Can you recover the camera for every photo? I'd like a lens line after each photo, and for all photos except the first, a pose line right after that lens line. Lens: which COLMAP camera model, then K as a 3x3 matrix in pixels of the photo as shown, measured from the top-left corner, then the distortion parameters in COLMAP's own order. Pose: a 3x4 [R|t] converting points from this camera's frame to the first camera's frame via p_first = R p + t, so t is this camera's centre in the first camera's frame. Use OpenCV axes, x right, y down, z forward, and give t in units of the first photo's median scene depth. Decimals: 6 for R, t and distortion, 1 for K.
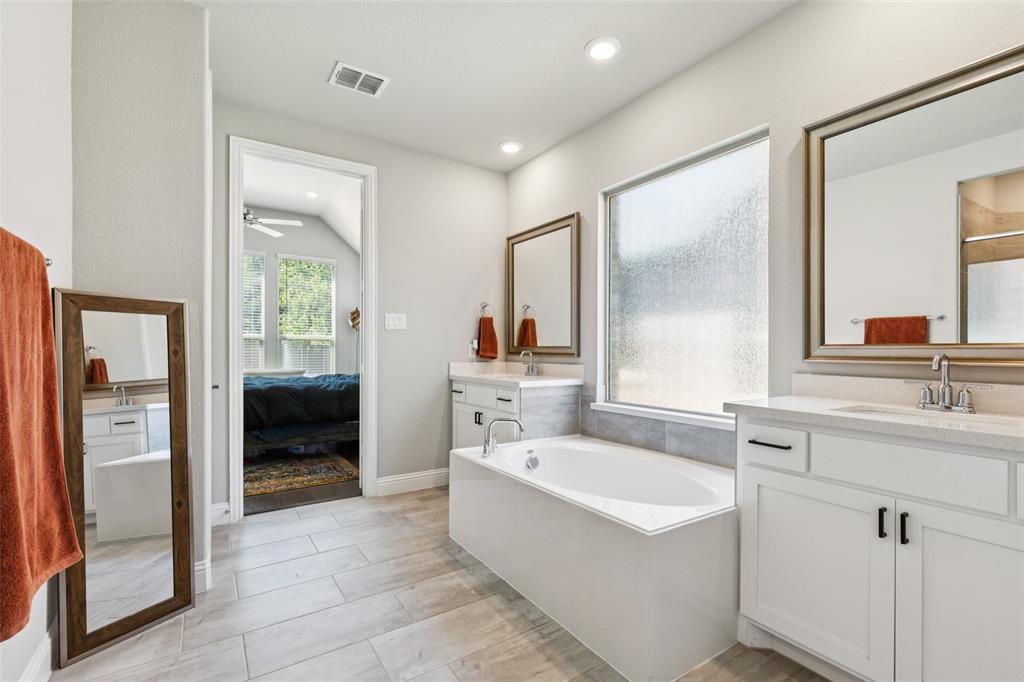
lens RADIAL K [[460.4, 0, 510.0], [0, 460.4, 346.0], [0, 0, 1]] dist [0.008556, -0.000429]
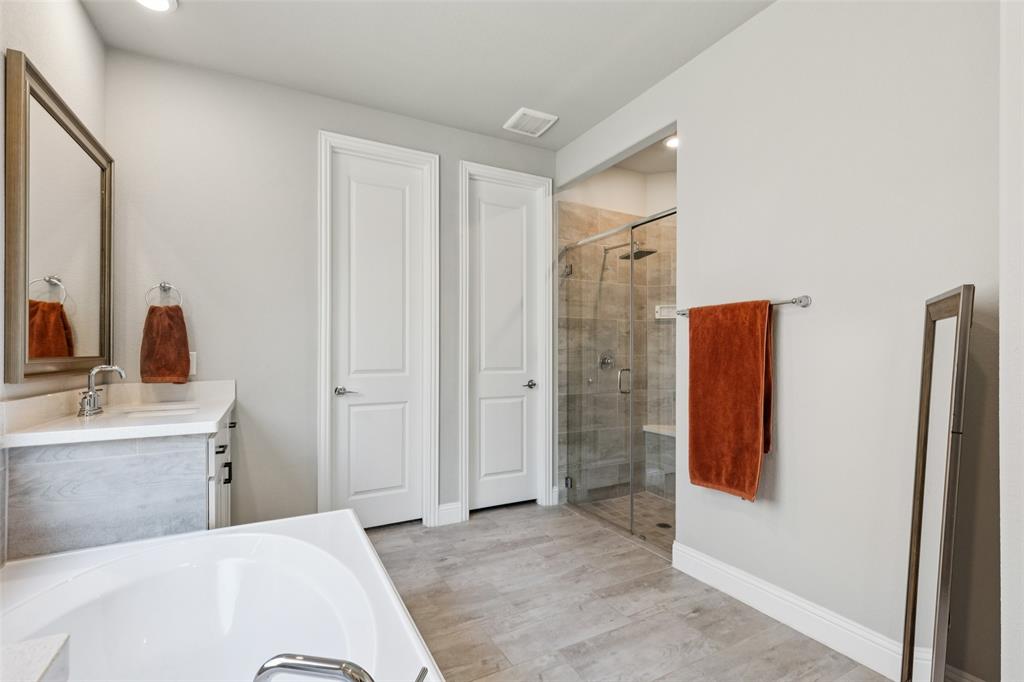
lens RADIAL K [[460.4, 0, 514.3], [0, 460.4, 345.9], [0, 0, 1]] dist [0.008556, -0.000429]
pose [[-0.995035, 0.004058, 0.099440, -0.192949], [0.002687, 0.999900, -0.013915, -0.010406], [-0.099486, -0.013579, -0.994946, 1.607533]]
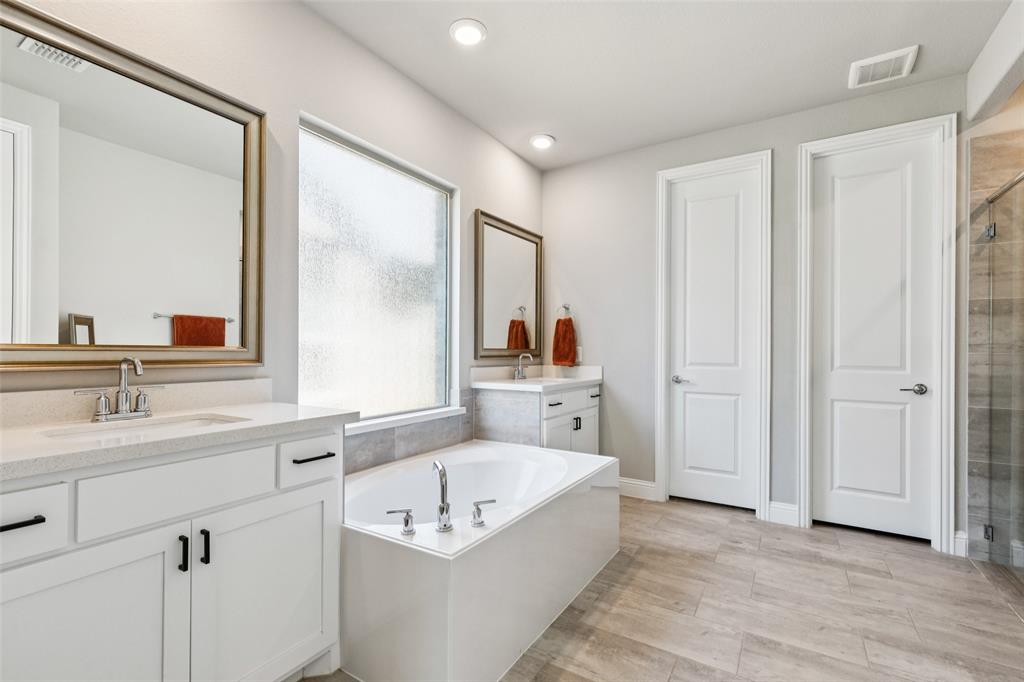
lens RADIAL K [[460.4, 0, 516.5], [0, 460.4, 347.3], [0, 0, 1]] dist [0.008556, -0.000429]
pose [[-0.427428, 0.006477, 0.904026, -0.805163], [-0.006897, 0.999922, -0.010426, 0.009220], [-0.904023, -0.010692, -0.427350, 1.520701]]
